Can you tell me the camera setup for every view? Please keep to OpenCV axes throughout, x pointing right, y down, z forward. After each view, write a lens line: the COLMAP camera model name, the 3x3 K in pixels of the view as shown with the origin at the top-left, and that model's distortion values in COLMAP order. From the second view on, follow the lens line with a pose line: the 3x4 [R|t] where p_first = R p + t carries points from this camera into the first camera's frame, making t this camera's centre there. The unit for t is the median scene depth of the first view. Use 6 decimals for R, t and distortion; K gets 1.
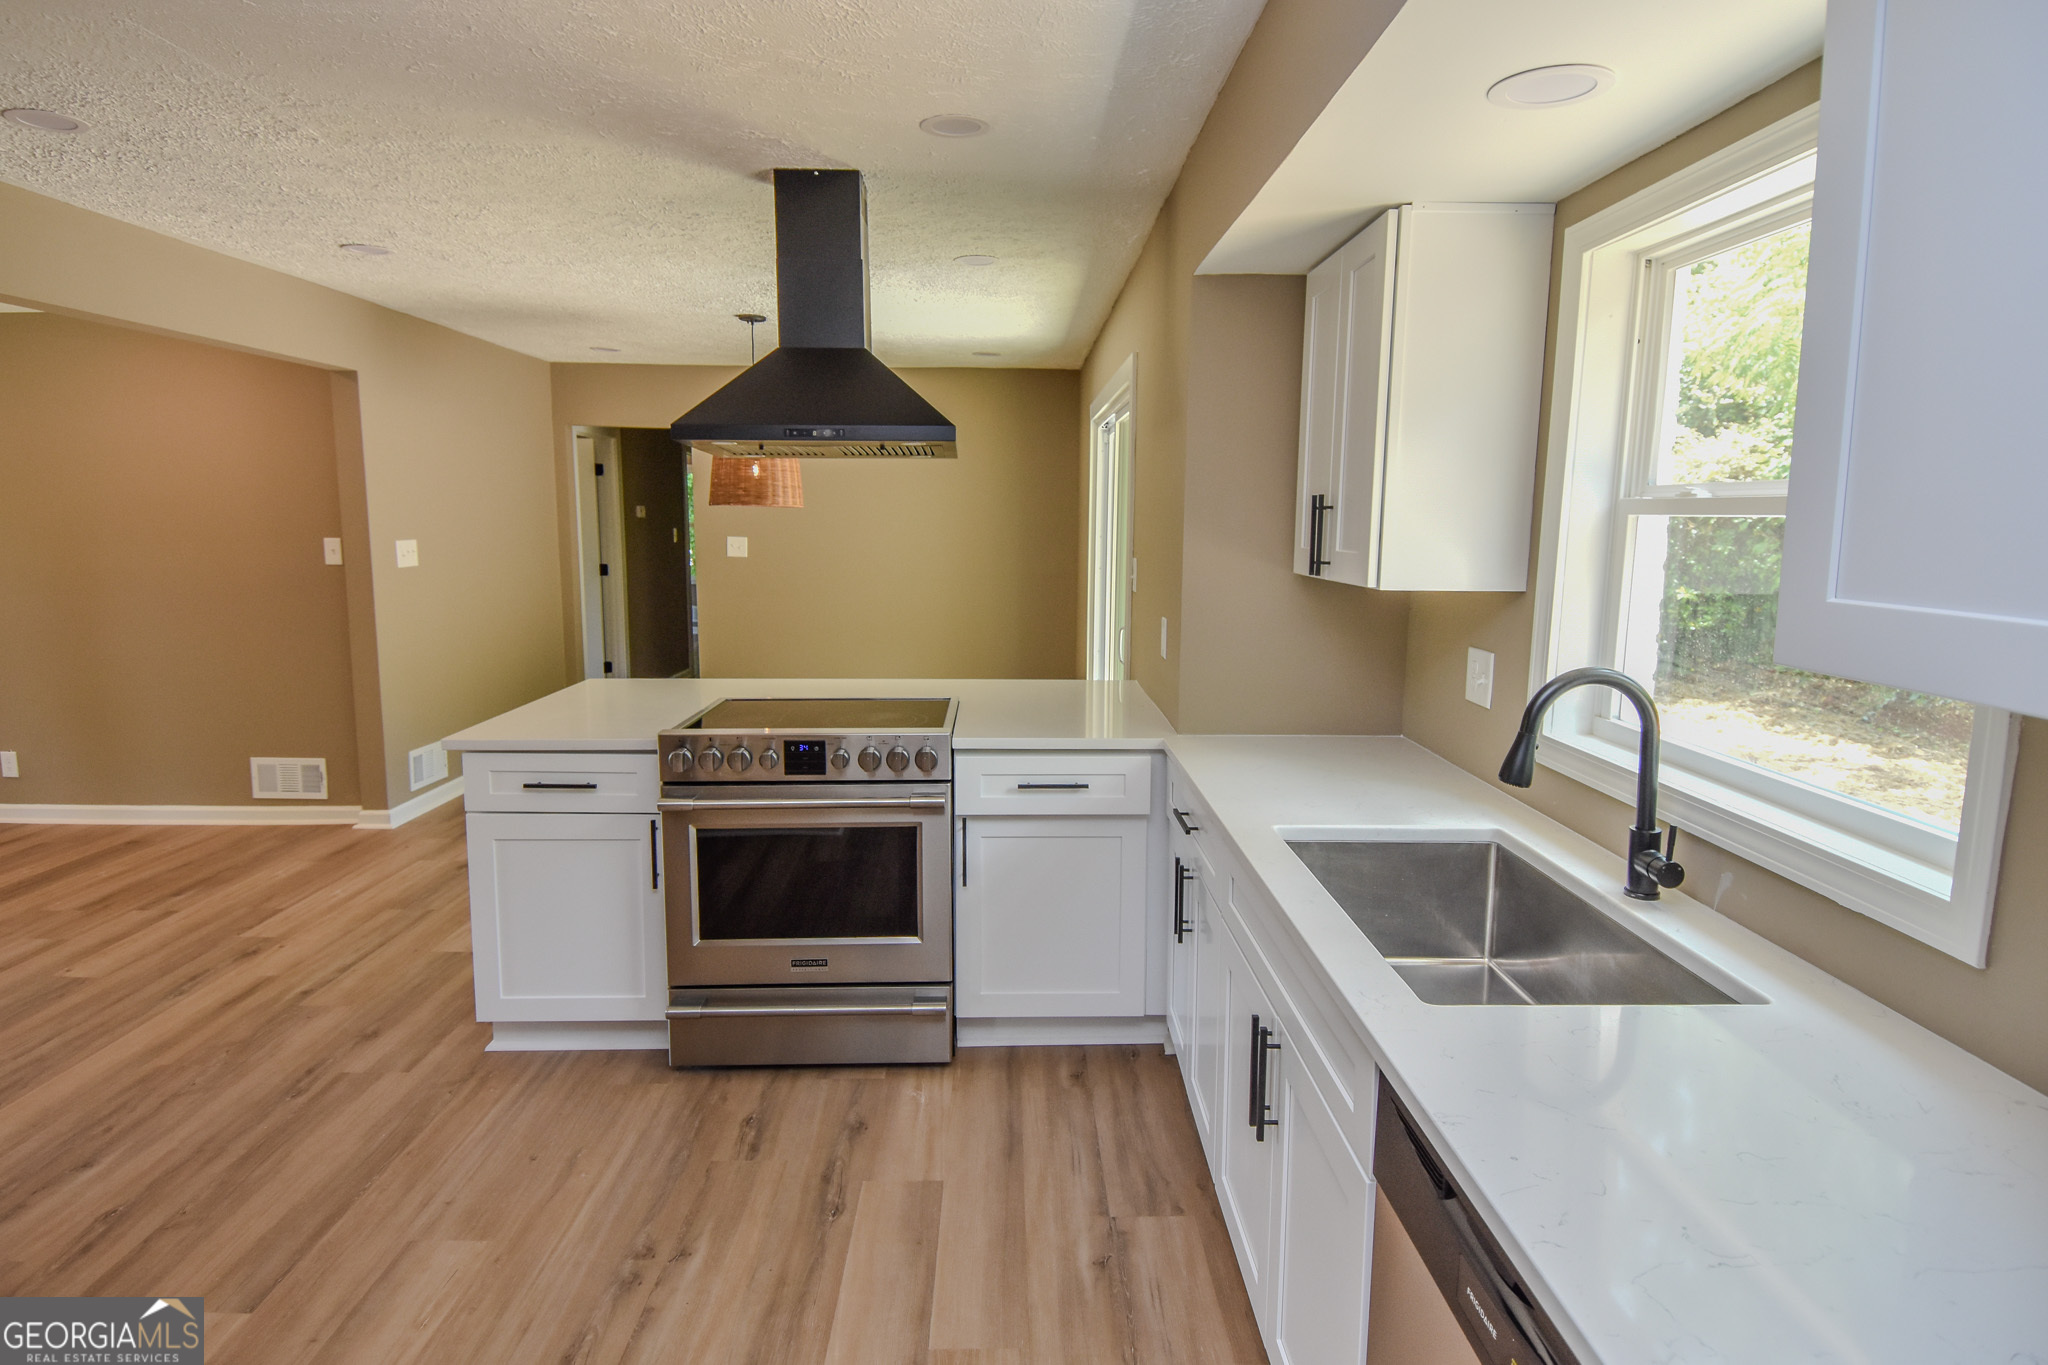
lens RADIAL K [[1121.9, 0, 1018.2], [0, 1121.9, 661.5], [0, 0, 1]] dist [0.058537, -0.062136]
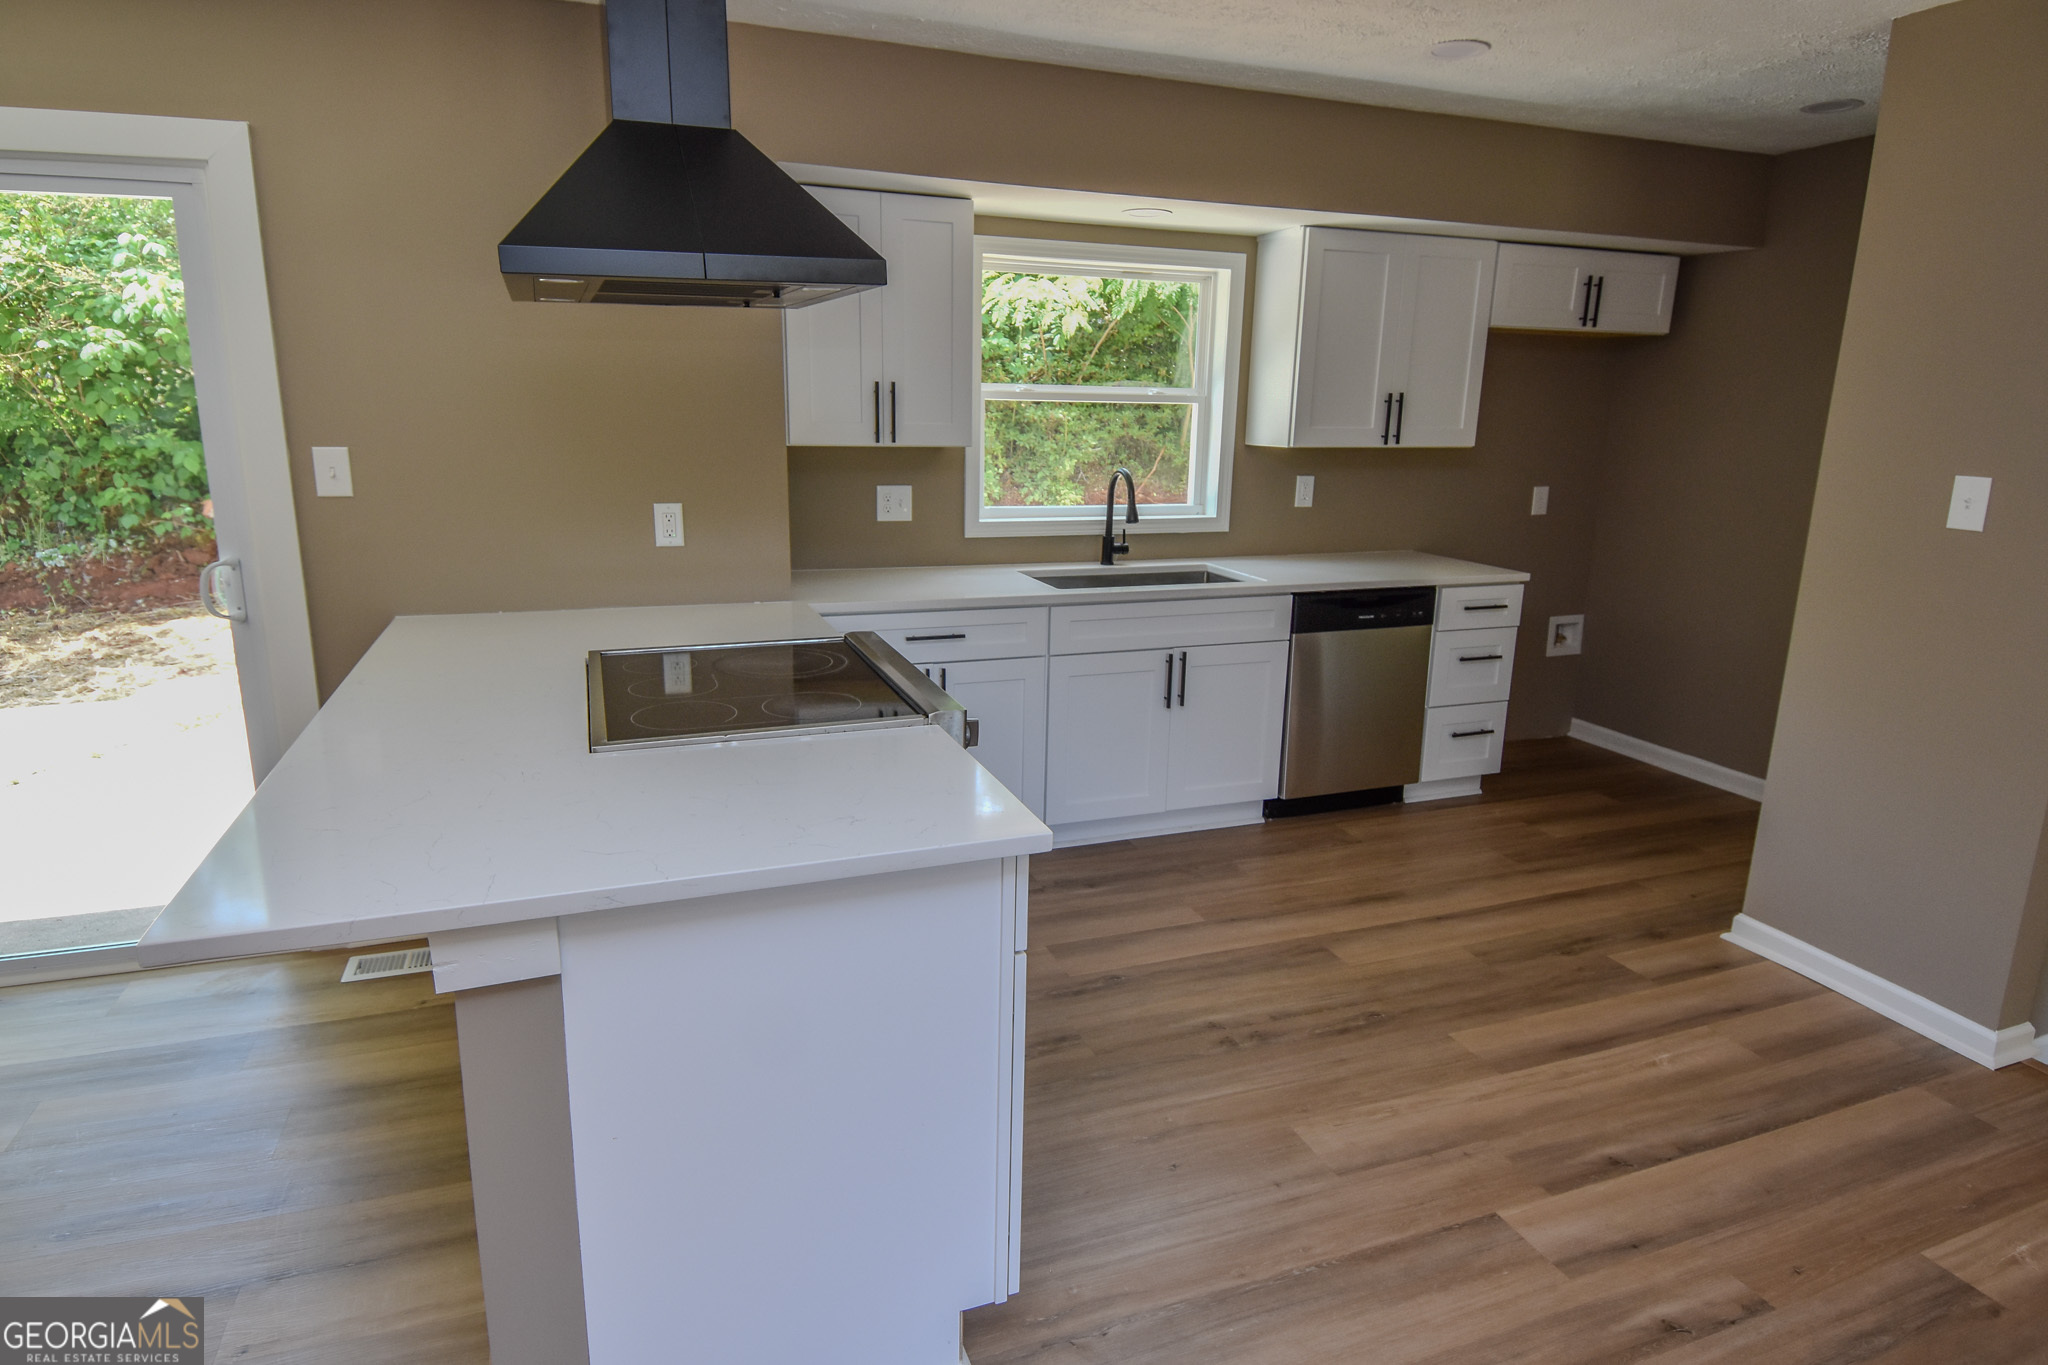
lens RADIAL K [[1137.1, 0, 1027.9], [0, 1137.1, 662.2], [0, 0, 1]] dist [0.052568, -0.059269]
pose [[-0.336715, -0.225241, 0.914270, -0.931506], [0.099875, 0.956947, 0.272538, -0.152027], [-0.936295, 0.183080, -0.299722, 1.095119]]
